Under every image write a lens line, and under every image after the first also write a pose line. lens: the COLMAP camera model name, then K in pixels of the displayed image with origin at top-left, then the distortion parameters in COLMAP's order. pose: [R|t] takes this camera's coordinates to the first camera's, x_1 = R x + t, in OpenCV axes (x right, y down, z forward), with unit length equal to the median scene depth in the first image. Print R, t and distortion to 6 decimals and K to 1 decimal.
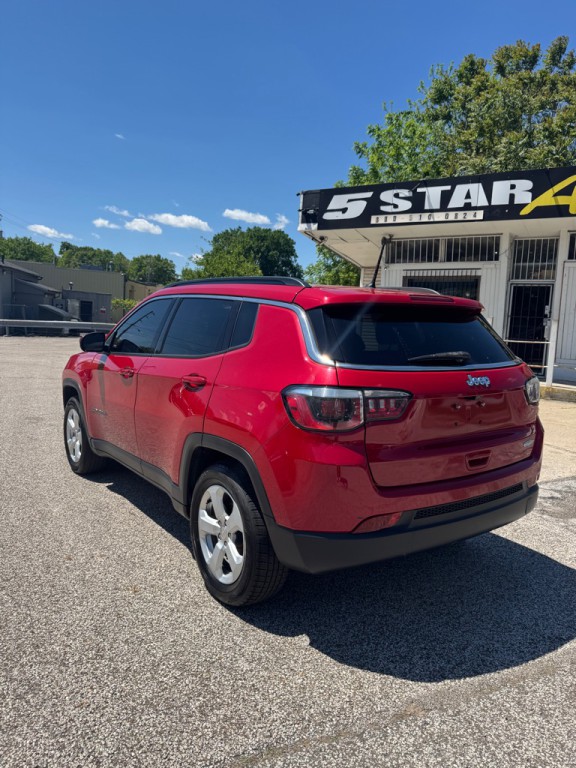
lens RADIAL K [[551.0, 0, 289.9], [0, 551.0, 385.2], [0, 0, 1]] dist [0.028935, -0.048187]
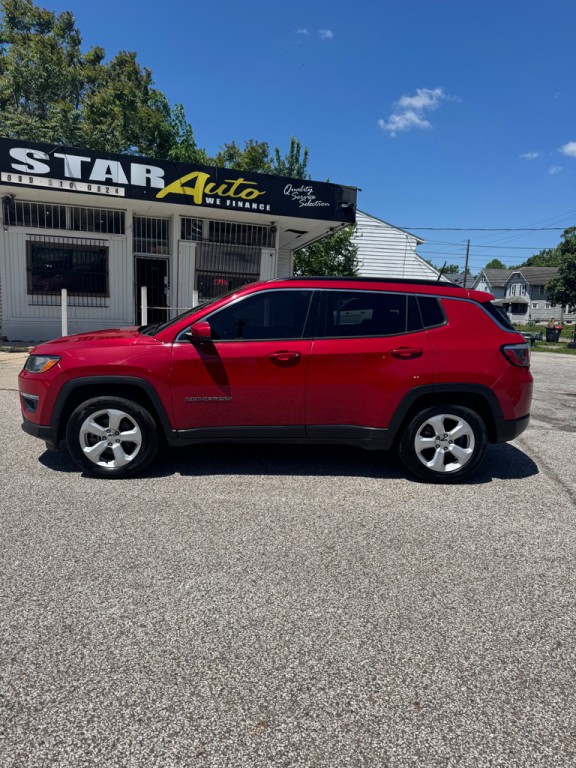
lens RADIAL K [[551.0, 0, 287.3], [0, 551.0, 379.4], [0, 0, 1]] dist [0.028935, -0.048187]
pose [[0.591427, -0.129582, 0.795878, -0.359519], [0.081378, 0.991556, 0.100969, -0.024640], [-0.802242, 0.005051, 0.596978, 0.088781]]
